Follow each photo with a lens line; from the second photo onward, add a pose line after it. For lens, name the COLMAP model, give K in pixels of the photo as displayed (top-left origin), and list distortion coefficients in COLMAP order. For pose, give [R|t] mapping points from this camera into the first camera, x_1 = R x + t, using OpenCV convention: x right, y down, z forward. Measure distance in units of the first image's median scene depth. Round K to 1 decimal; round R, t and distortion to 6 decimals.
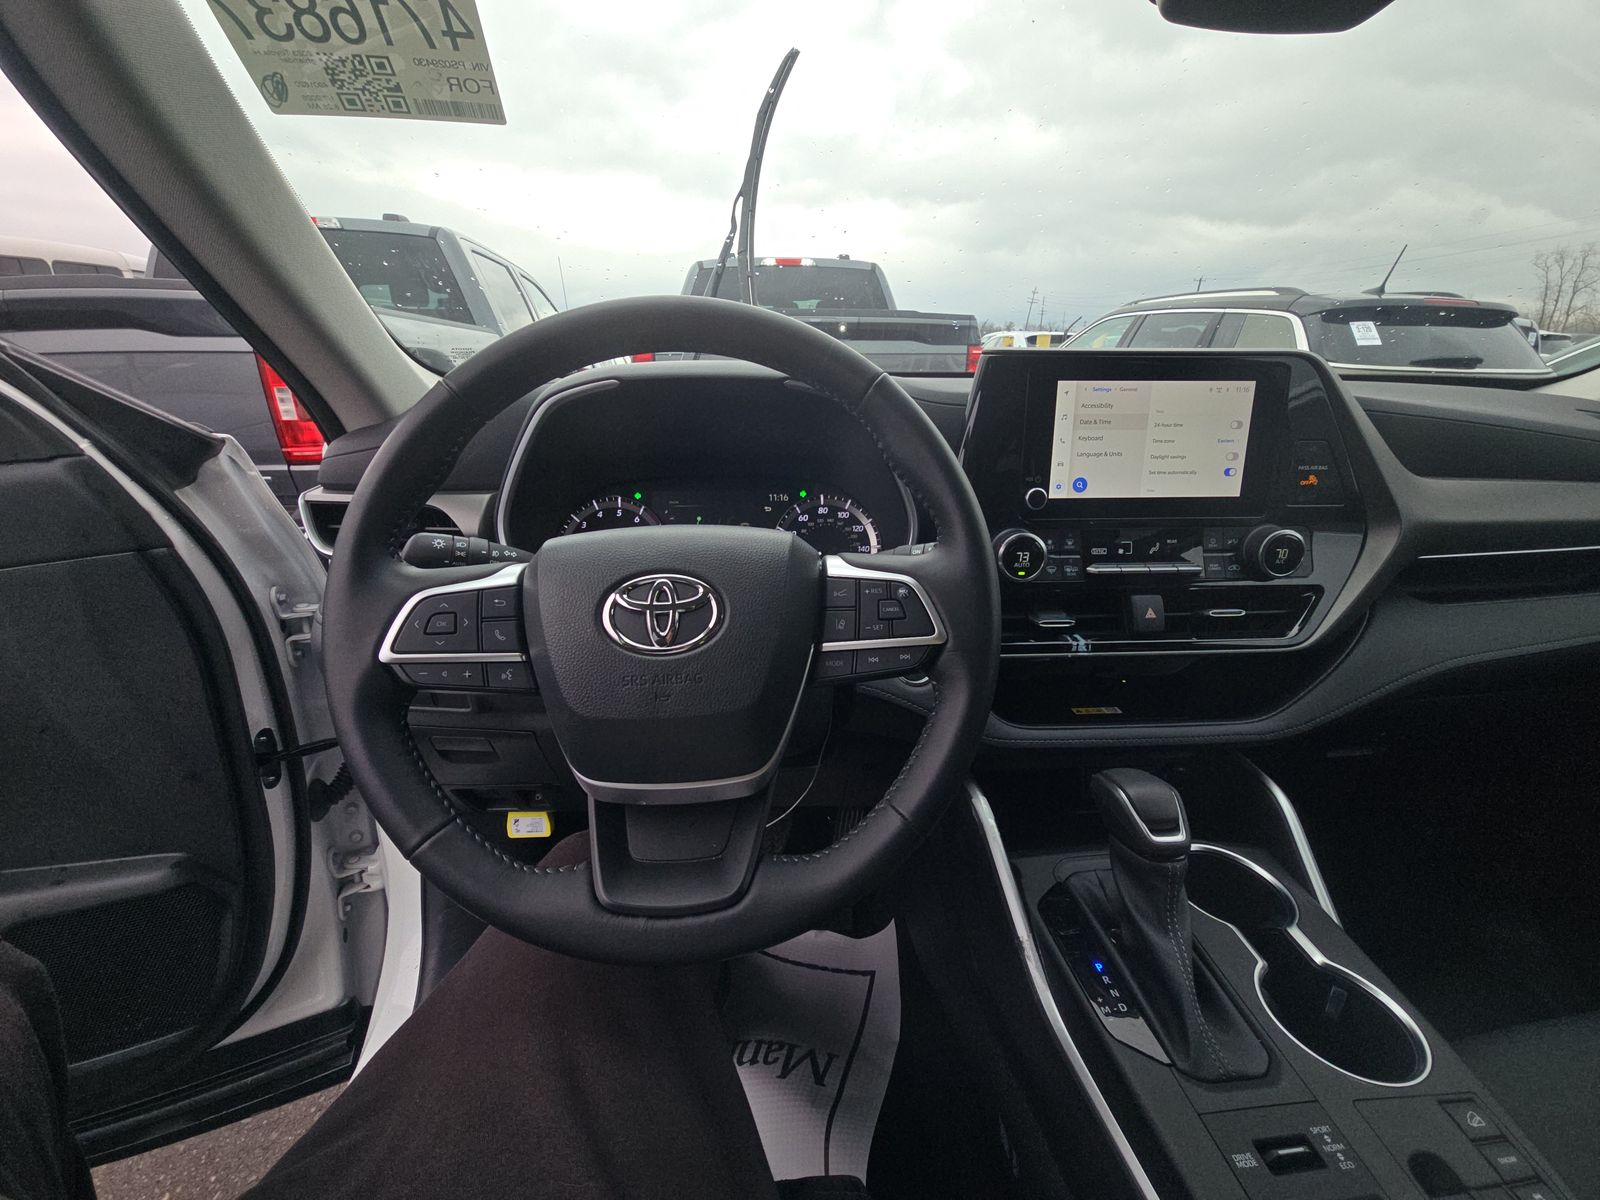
lens RADIAL K [[645.9, 0, 803.7], [0, 645.9, 595.0], [0, 0, 1]] dist [0.034456, -0.022632]
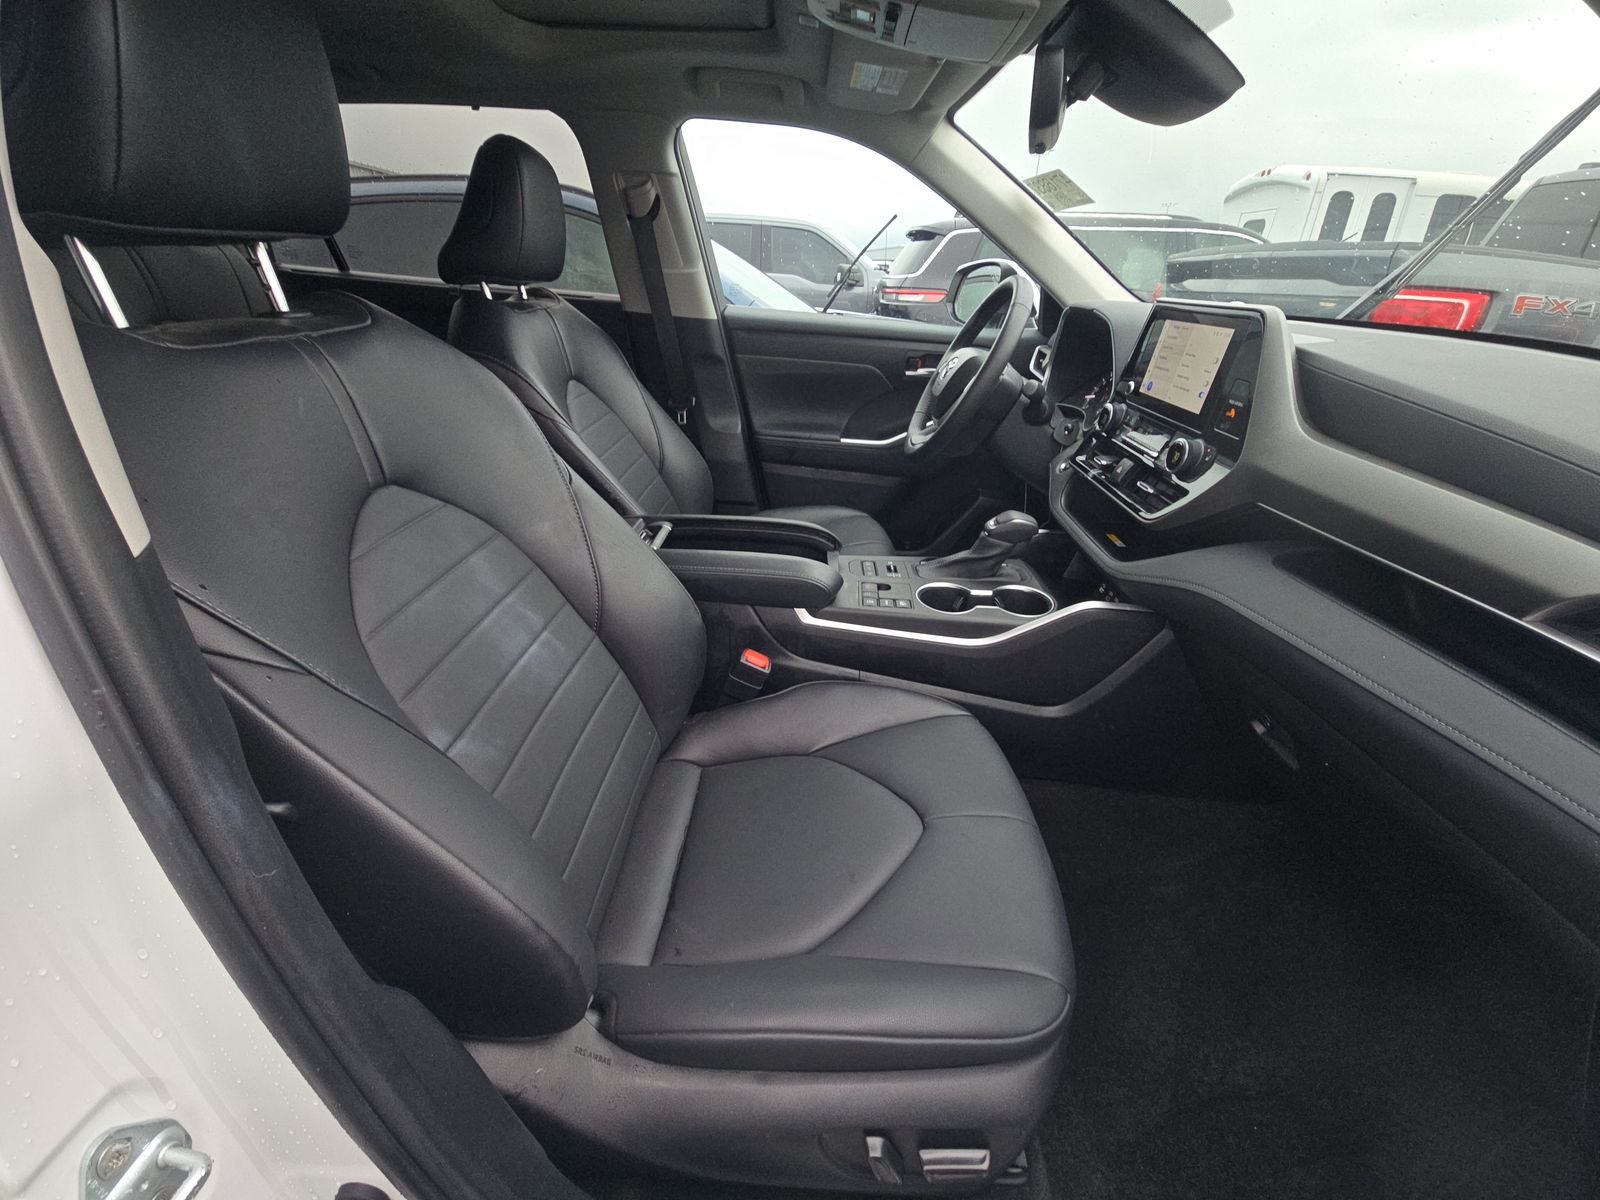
lens RADIAL K [[645.9, 0, 803.7], [0, 645.9, 595.0], [0, 0, 1]] dist [0.034456, -0.022632]
pose [[-0.097178, 0.436262, -0.894557, 2.854641], [-0.362530, 0.821547, 0.440038, -0.187419], [0.926892, 0.367065, 0.078322, 0.334452]]
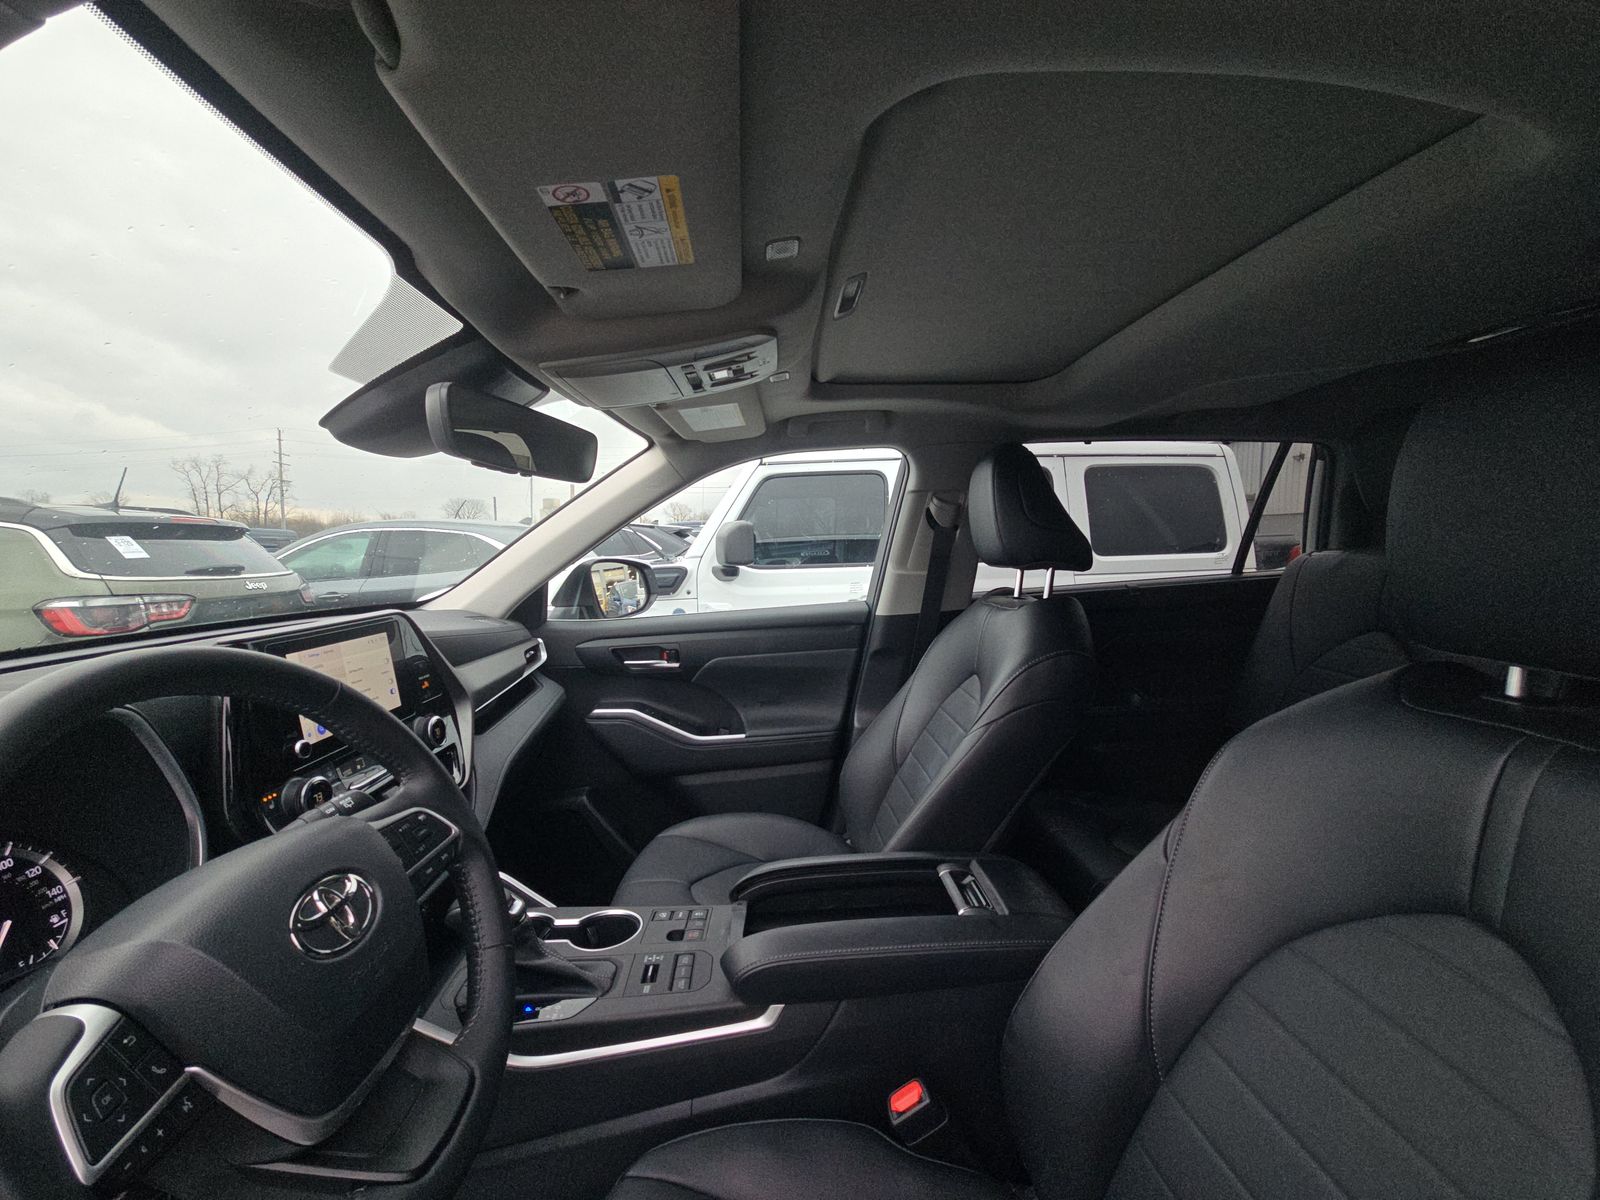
lens RADIAL K [[645.9, 0, 803.7], [0, 645.9, 595.0], [0, 0, 1]] dist [0.034456, -0.022632]
pose [[0.018278, -0.087164, 0.996026, -1.012900], [0.358591, 0.930489, 0.074848, -0.220794], [-0.933316, 0.355798, 0.048263, -0.013771]]
